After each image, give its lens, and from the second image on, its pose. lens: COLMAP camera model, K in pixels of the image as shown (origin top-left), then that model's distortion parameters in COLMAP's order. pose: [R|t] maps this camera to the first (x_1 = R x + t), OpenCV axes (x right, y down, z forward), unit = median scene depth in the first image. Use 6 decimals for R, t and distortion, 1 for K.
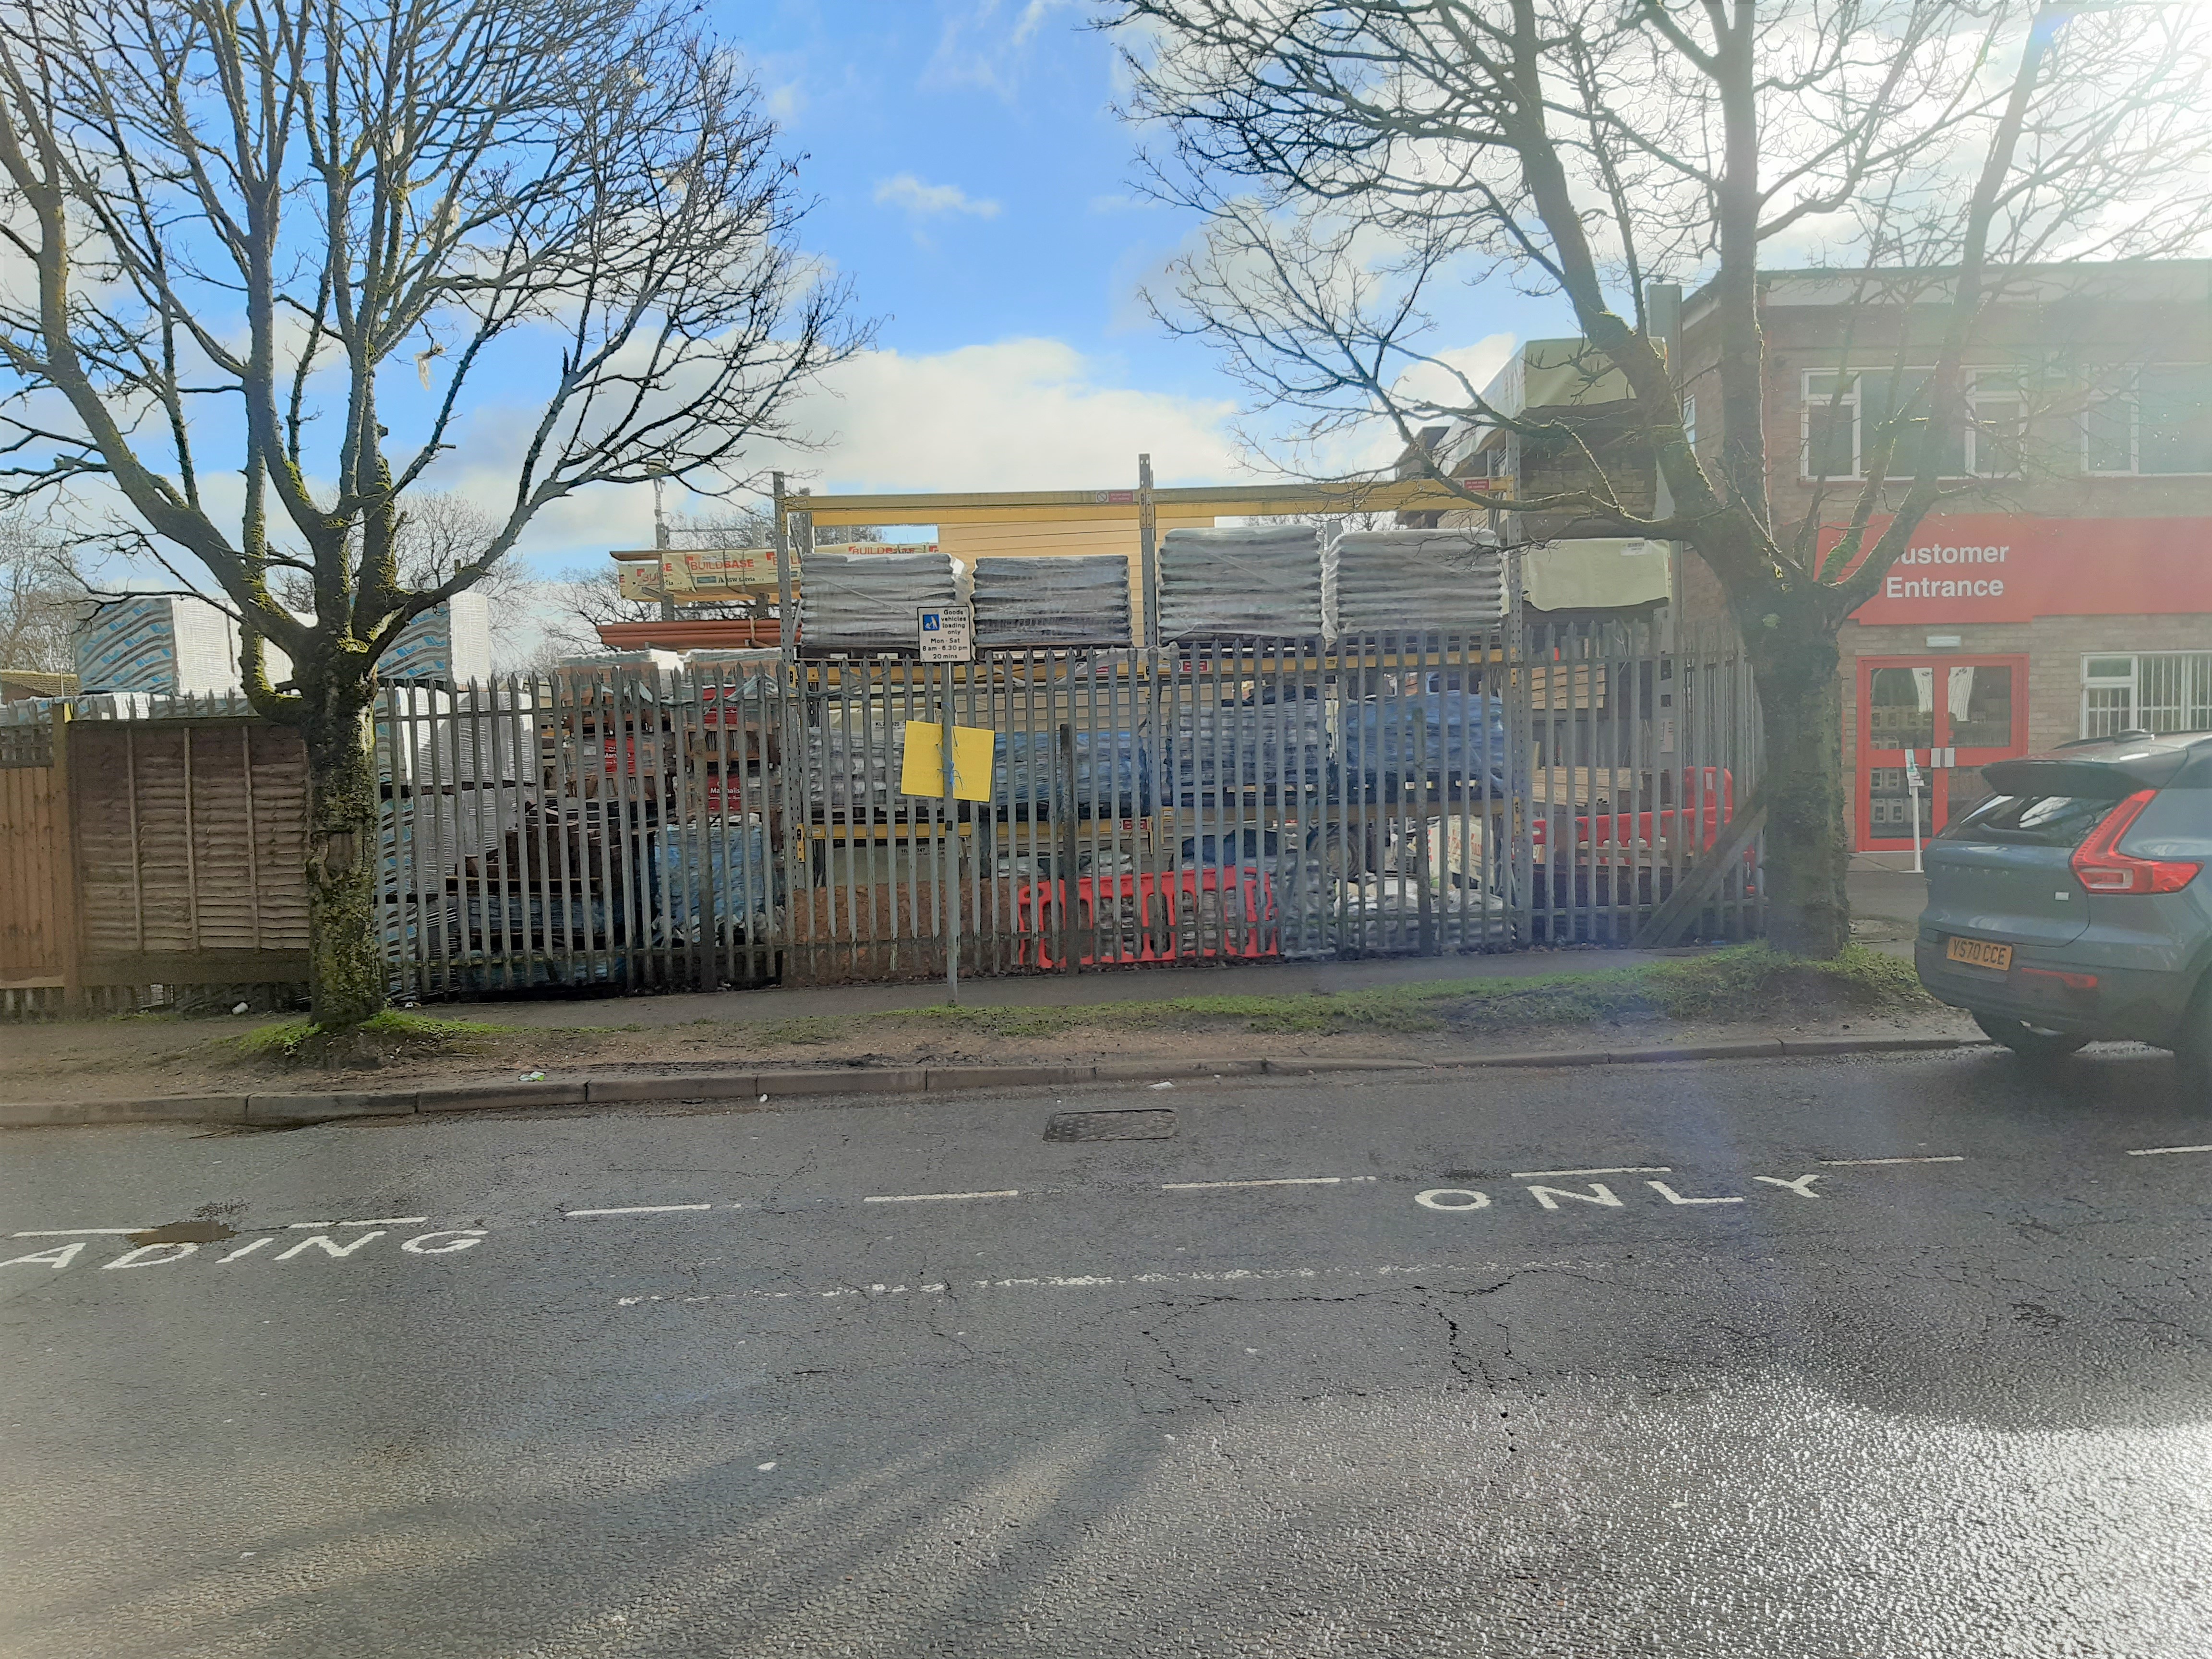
lens RADIAL K [[1672.4, 0, 1105.1], [0, 1672.4, 876.4], [0, 0, 1]] dist [0.064691, -0.174784]
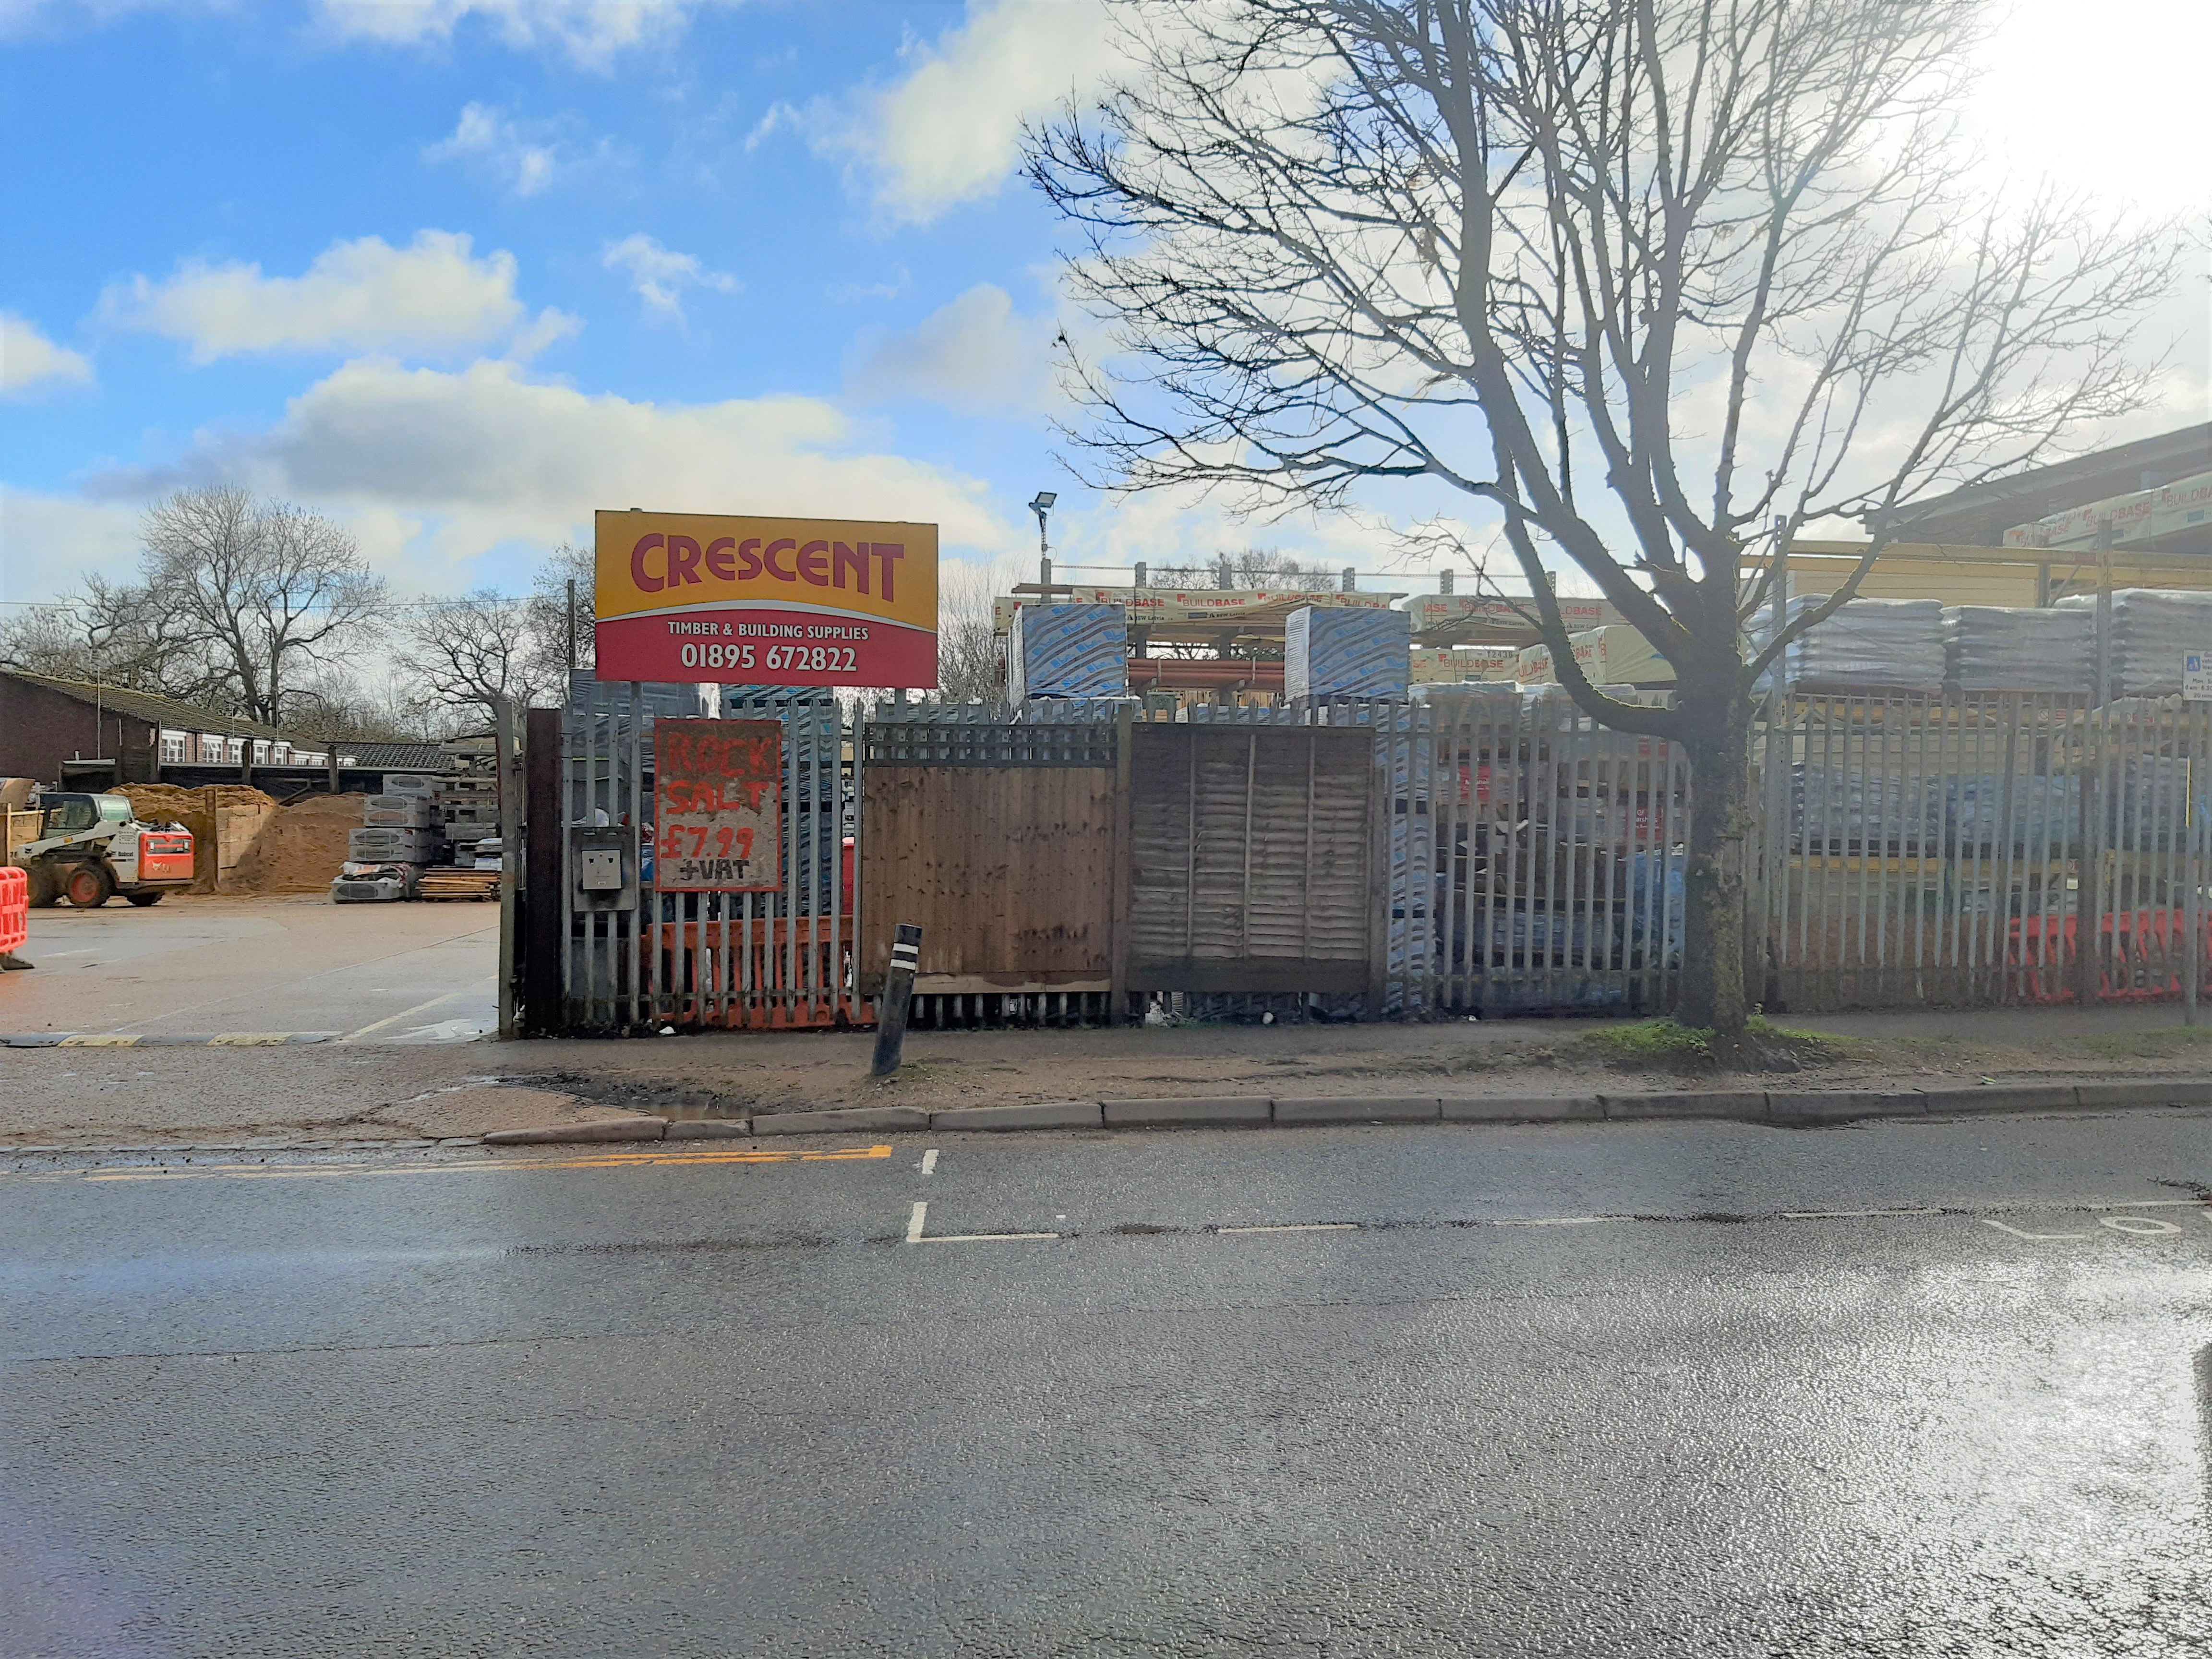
lens RADIAL K [[1713.9, 0, 1106.0], [0, 1713.9, 829.5], [0, 0, 1]] dist [0.114918, -0.187941]
pose [[0.991414, 0.037243, 0.125343, -0.754684], [-0.028833, 0.997251, -0.068259, 0.039793], [-0.127541, 0.064059, 0.989763, 0.000670]]
